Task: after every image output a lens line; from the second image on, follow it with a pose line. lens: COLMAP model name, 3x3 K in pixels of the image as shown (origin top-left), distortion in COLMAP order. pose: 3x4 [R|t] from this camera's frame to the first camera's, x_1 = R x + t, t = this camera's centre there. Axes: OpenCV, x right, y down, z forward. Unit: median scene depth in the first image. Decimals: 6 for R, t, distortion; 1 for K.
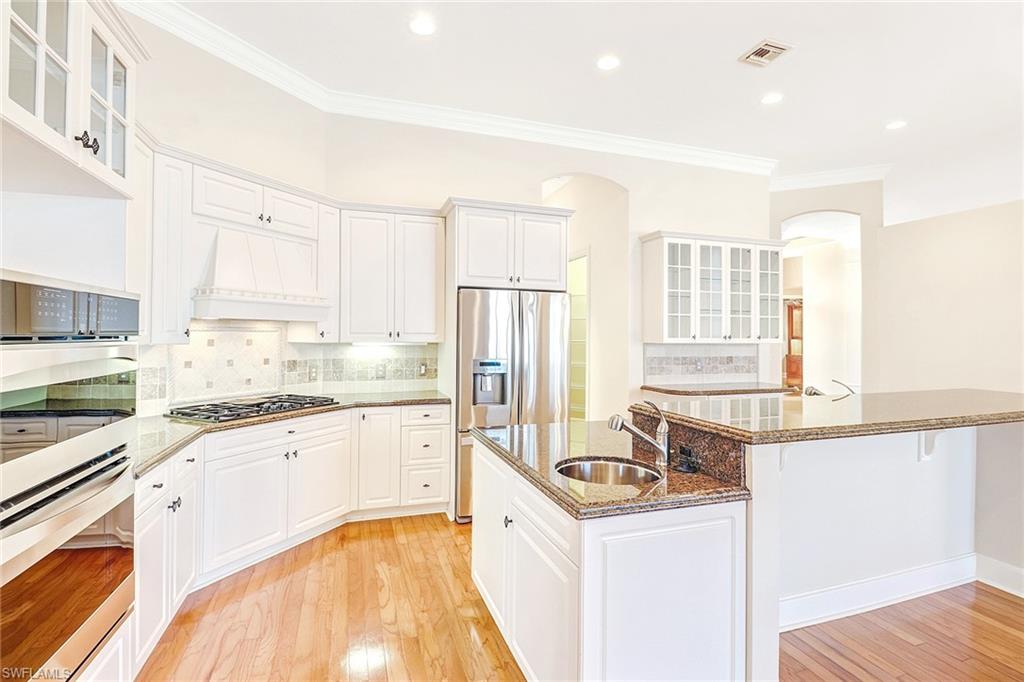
lens RADIAL K [[488.5, 0, 518.4], [0, 488.5, 336.9], [0, 0, 1]] dist [-0.008823, -0.007804]
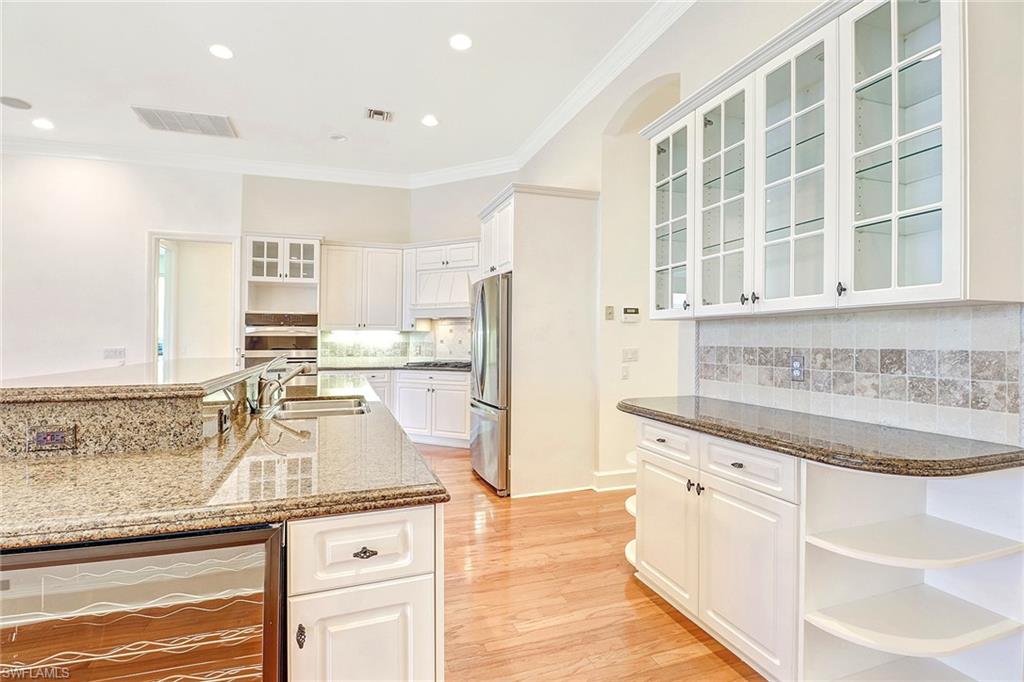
lens RADIAL K [[488.5, 0, 518.8], [0, 488.5, 338.2], [0, 0, 1]] dist [-0.008823, -0.007804]
pose [[-0.000704, -0.012528, -0.999921, 1.055537], [-0.003253, 0.999916, -0.012525, 0.050570], [0.999994, 0.003244, -0.000745, 1.005585]]
